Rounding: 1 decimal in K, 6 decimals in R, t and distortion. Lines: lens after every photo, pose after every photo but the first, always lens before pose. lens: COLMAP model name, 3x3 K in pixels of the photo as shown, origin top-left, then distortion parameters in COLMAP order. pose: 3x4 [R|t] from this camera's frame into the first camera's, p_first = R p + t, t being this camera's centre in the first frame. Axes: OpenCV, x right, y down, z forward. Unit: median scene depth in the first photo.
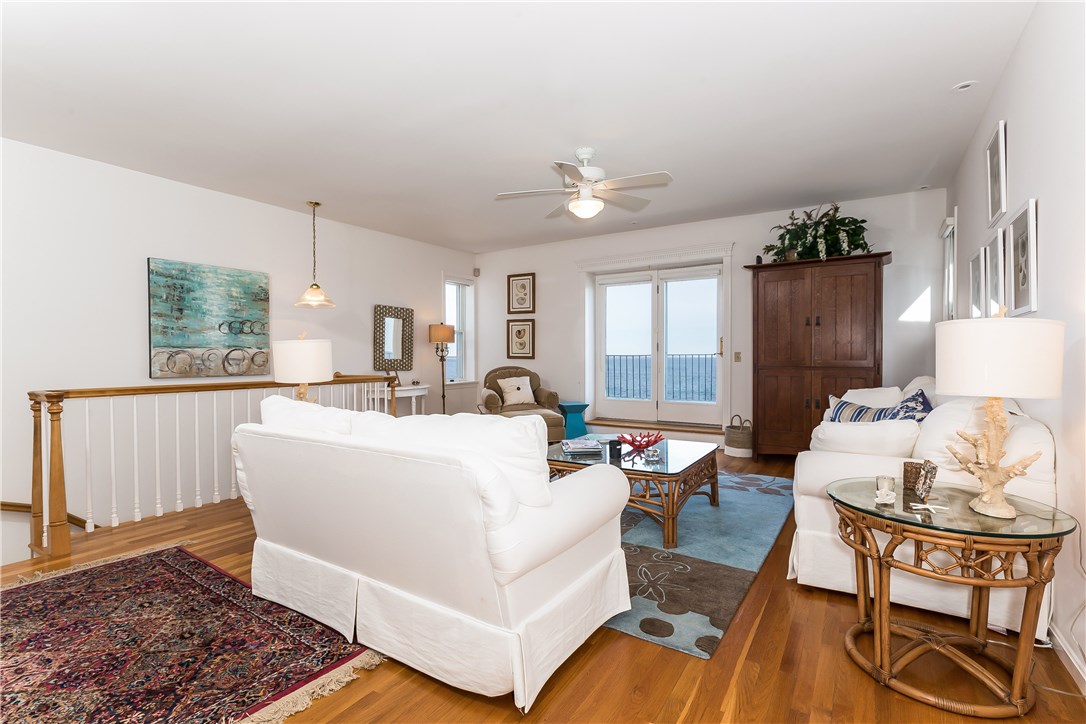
lens RADIAL K [[523.7, 0, 531.5], [0, 523.7, 360.9], [0, 0, 1]] dist [-0.001912, -0.000055]
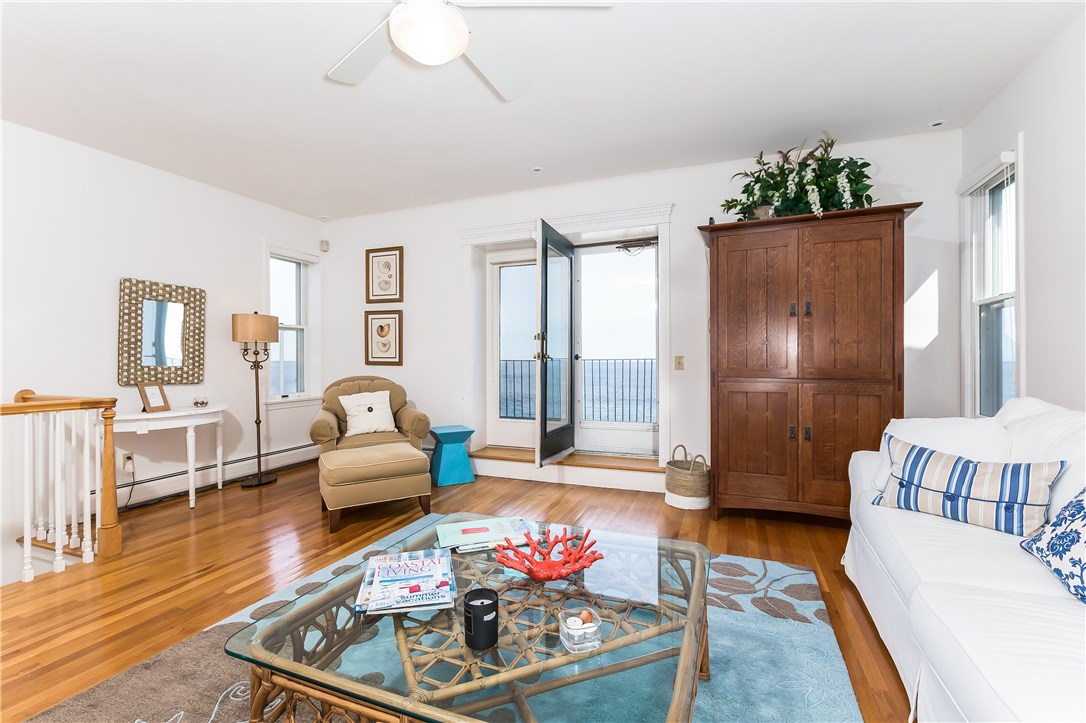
lens RADIAL K [[494.9, 0, 535.1], [0, 494.9, 359.1], [0, 0, 1]] dist [-0.000733, 0.000546]
pose [[0.982955, 0.000230, 0.183847, 0.067599], [0.002009, 0.999926, -0.011996, -0.004295], [-0.183836, 0.012161, 0.982882, 0.330854]]
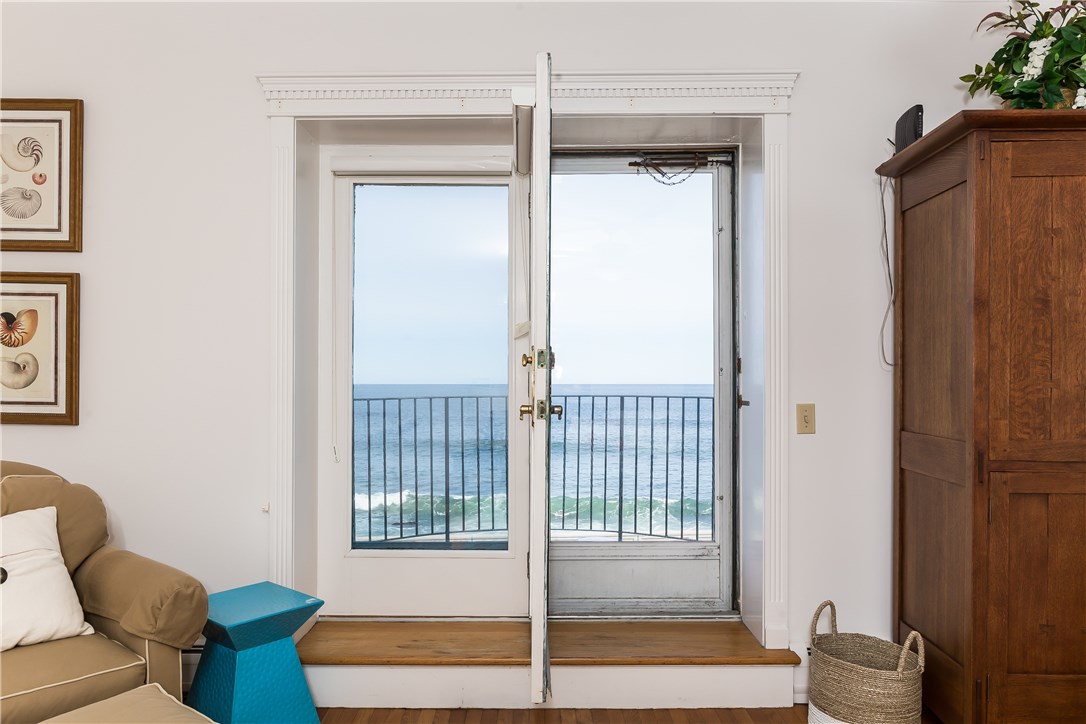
lens RADIAL K [[773.8, 0, 564.4], [0, 773.8, 385.0], [0, 0, 1]] dist [-0.006557, -0.000879]
pose [[0.837744, 0.006596, 0.546024, -0.001616], [0.000337, 0.999921, -0.012596, -0.020884], [-0.546064, 0.010736, 0.837675, 0.602441]]
